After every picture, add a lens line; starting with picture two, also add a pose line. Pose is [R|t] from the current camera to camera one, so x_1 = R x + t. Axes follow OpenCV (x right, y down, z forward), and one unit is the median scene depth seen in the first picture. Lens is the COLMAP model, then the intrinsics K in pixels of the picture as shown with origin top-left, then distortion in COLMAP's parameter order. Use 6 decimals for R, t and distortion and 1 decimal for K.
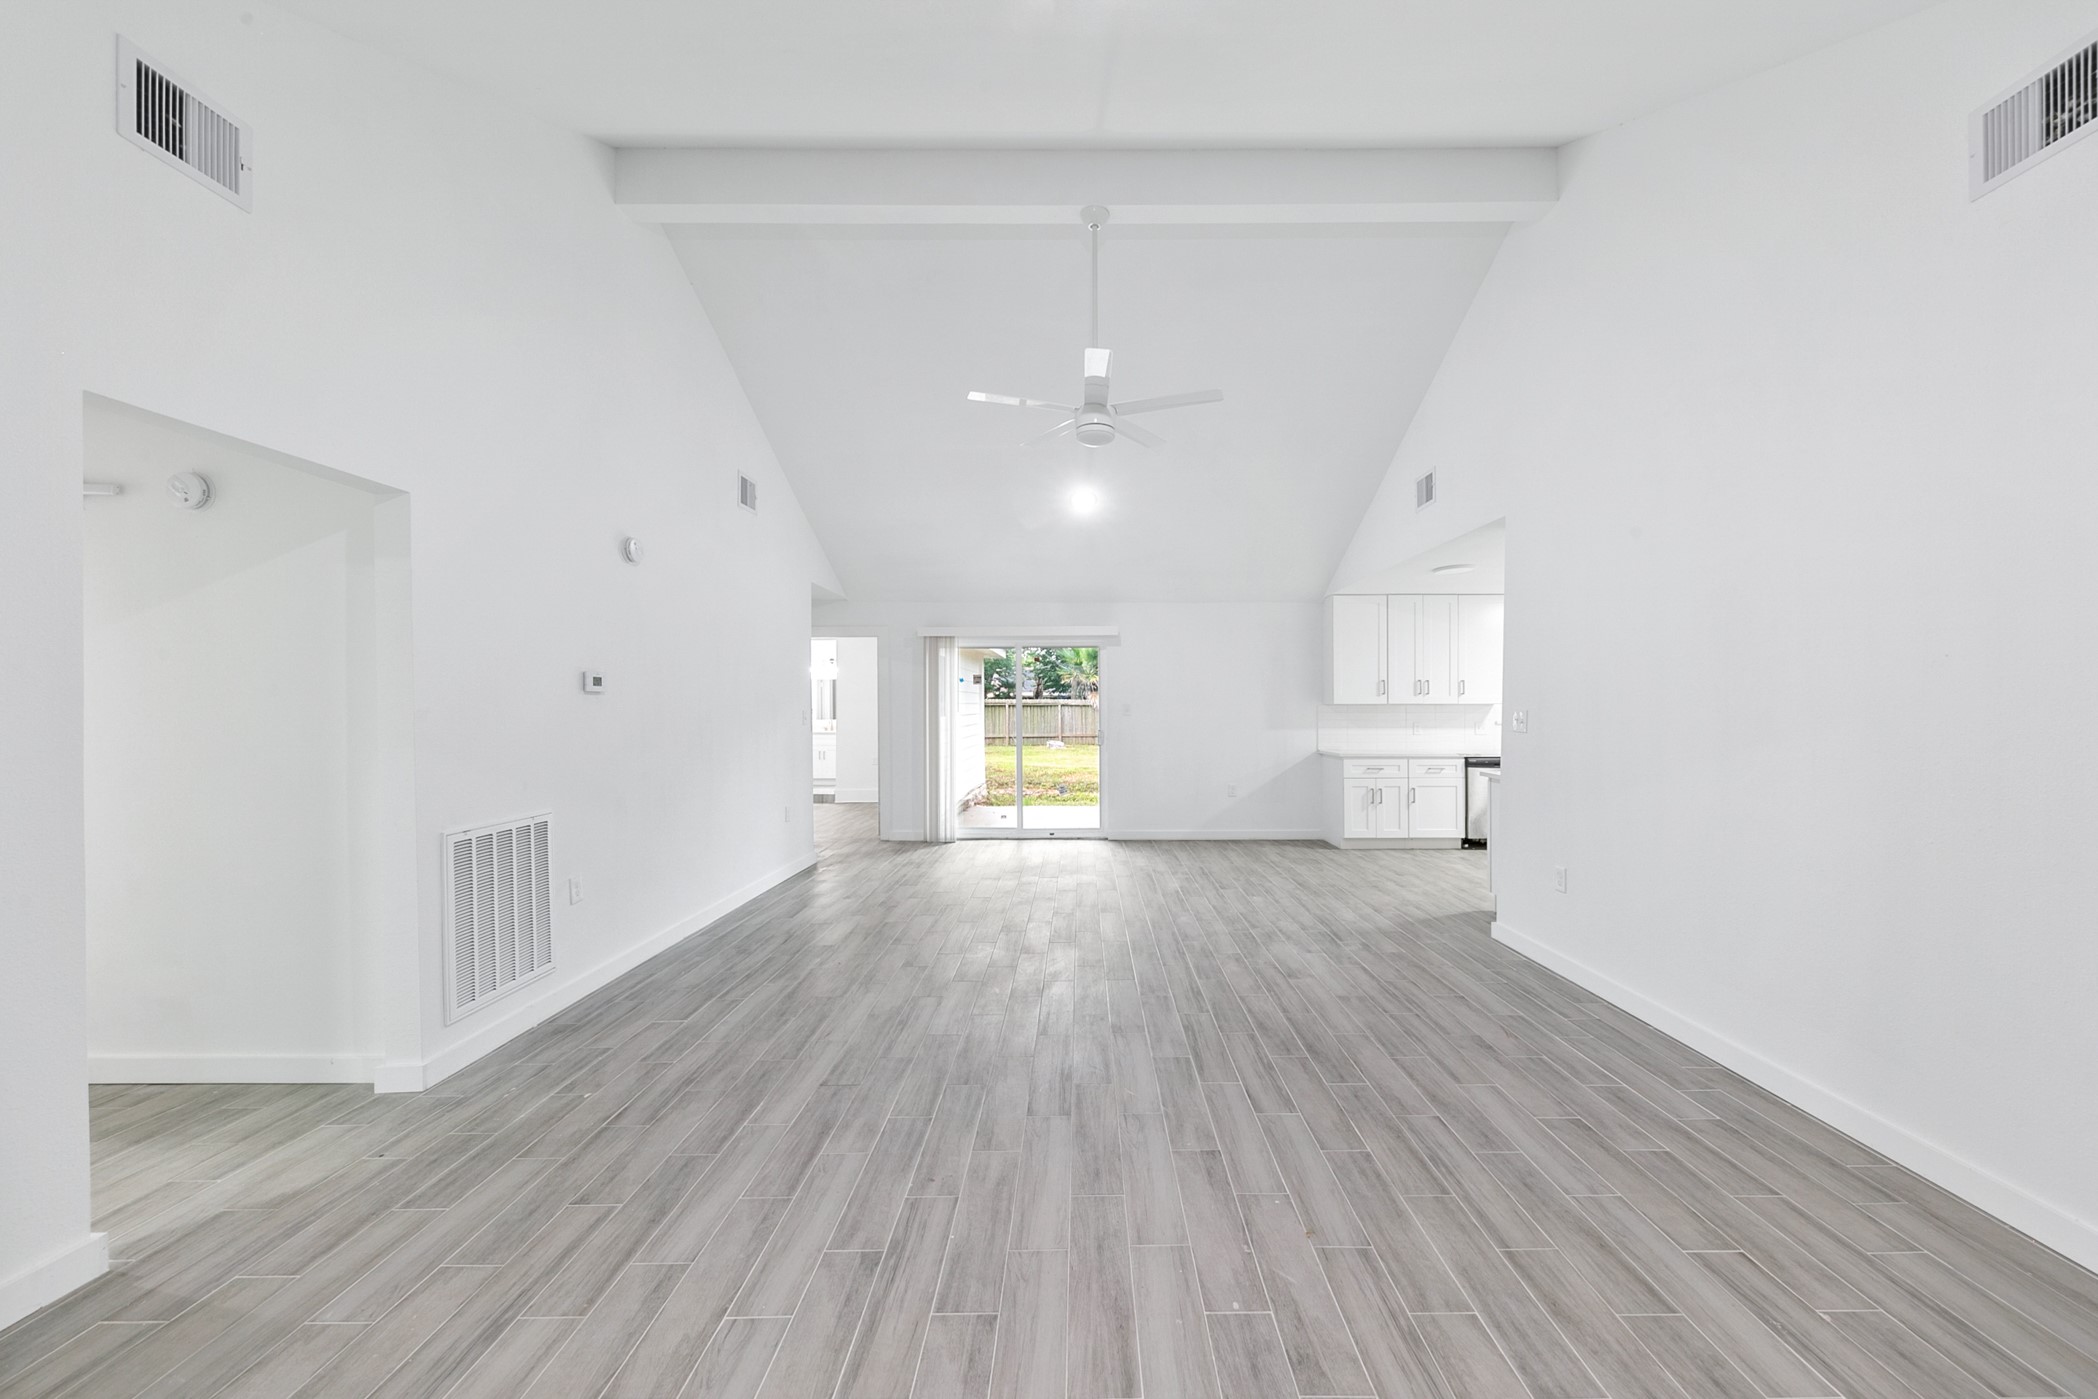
lens RADIAL K [[746.8, 0, 1088.7], [0, 746.8, 716.4], [0, 0, 1]] dist [0.014802, -0.005323]
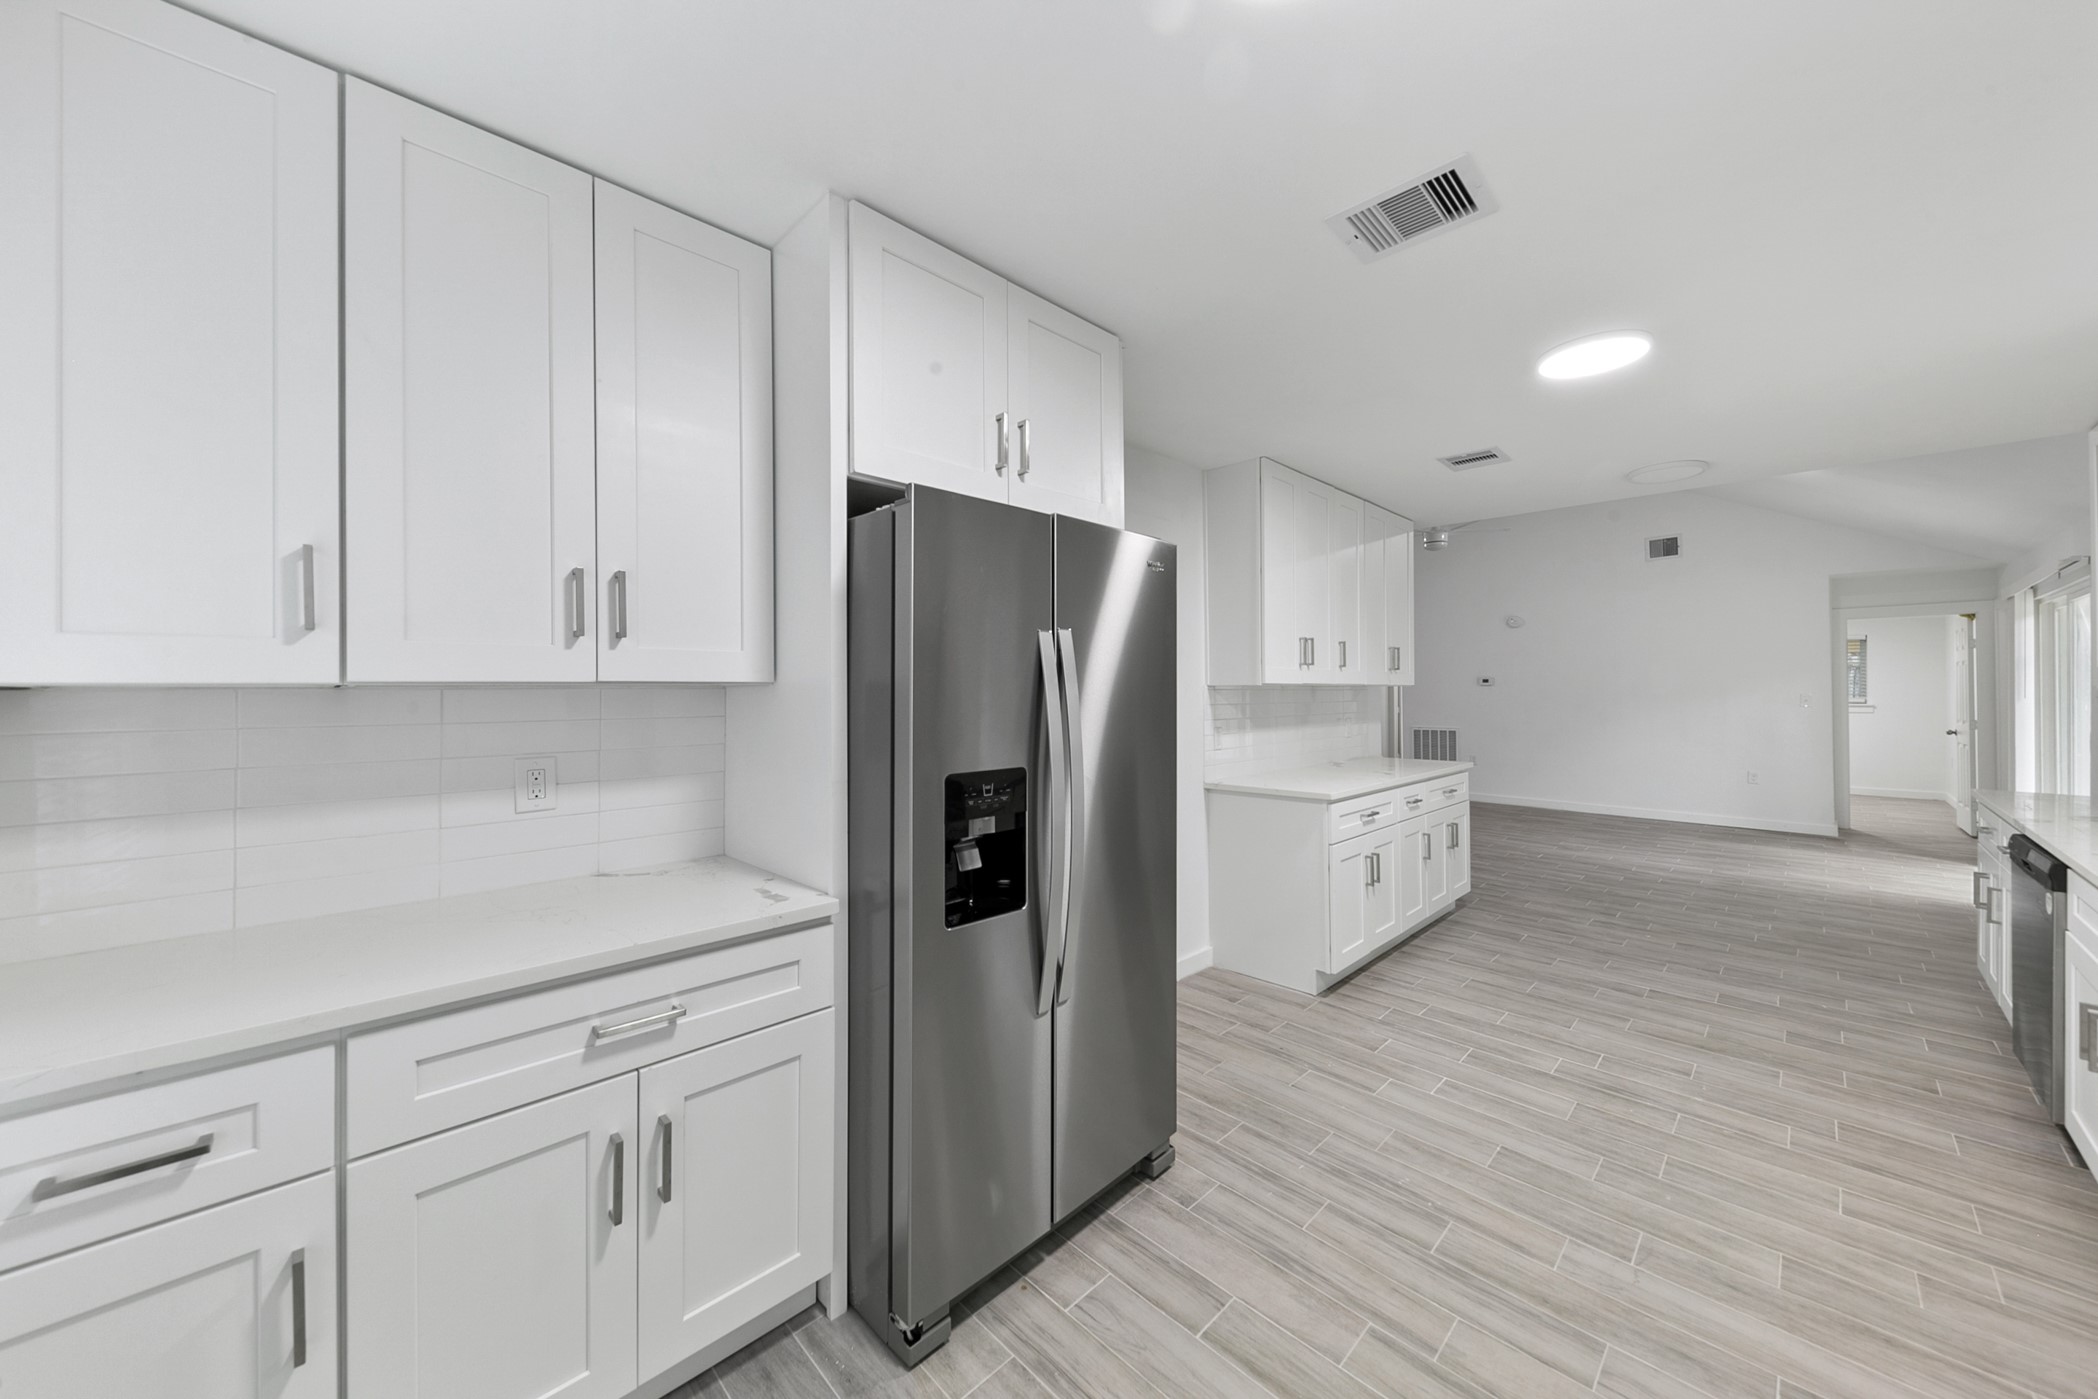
lens RADIAL K [[738.1, 0, 1040.3], [0, 738.1, 691.5], [0, 0, 1]] dist [0.001311, -0.002488]
pose [[-0.731188, 0.003501, -0.682167, 2.019293], [-0.005942, 0.999916, 0.011502, -0.028355], [0.682150, 0.012464, -0.731106, 1.716148]]
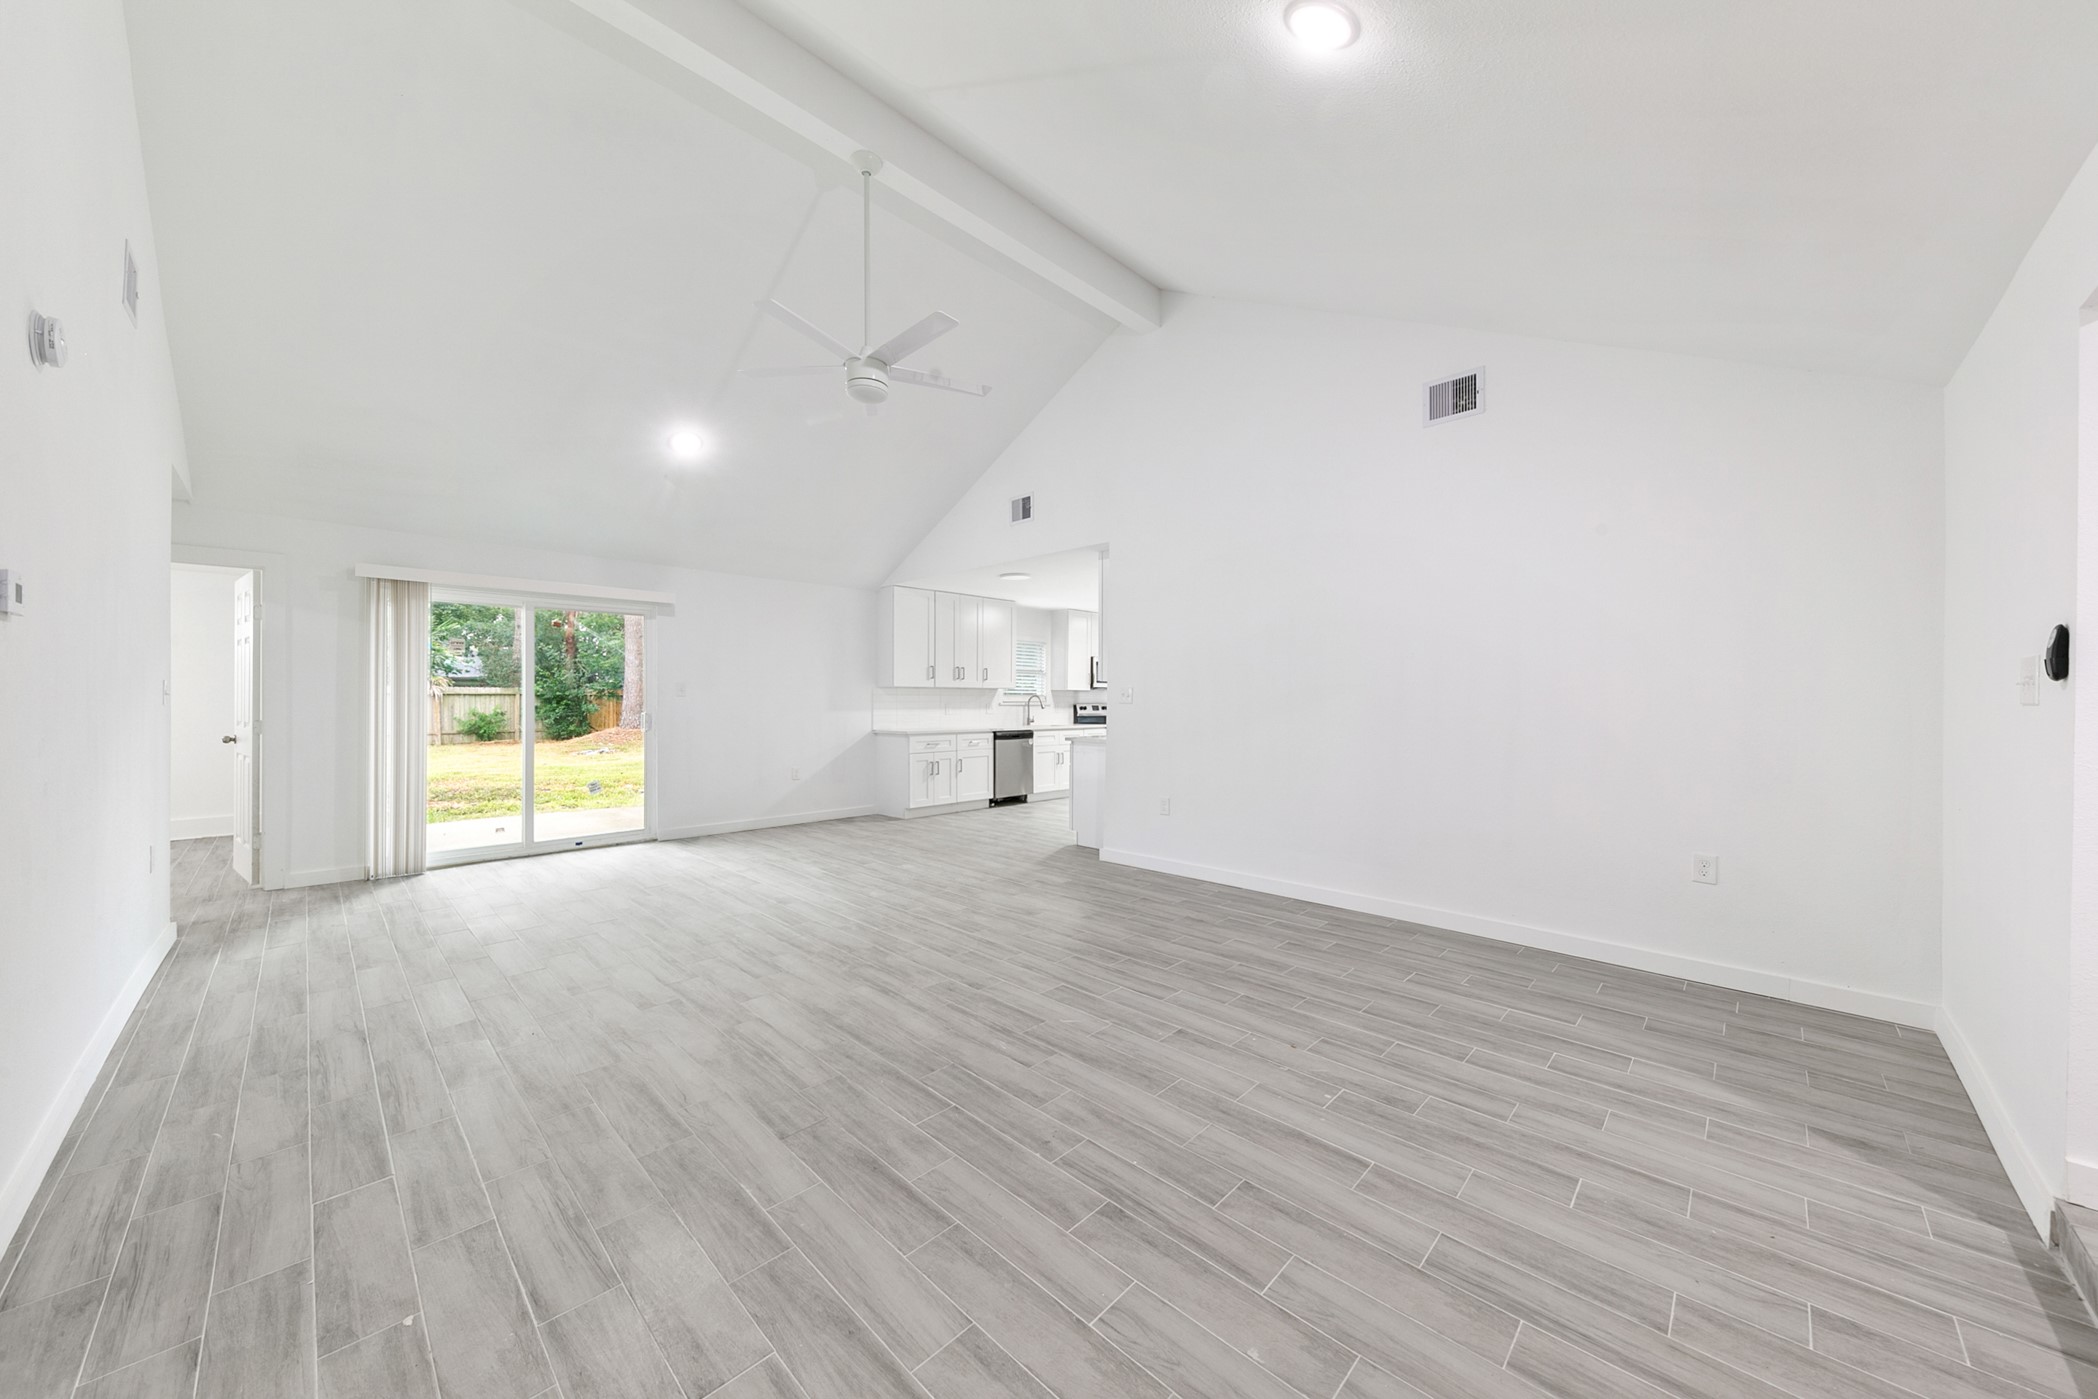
lens RADIAL K [[725.1, 0, 1051.0], [0, 725.1, 706.3], [0, 0, 1]] dist [0.011613, -0.004247]
pose [[0.706177, -0.003203, 0.708028, -0.491400], [0.006570, 0.999976, -0.002029, 0.030289], [-0.708005, 0.006085, 0.706181, 0.183634]]
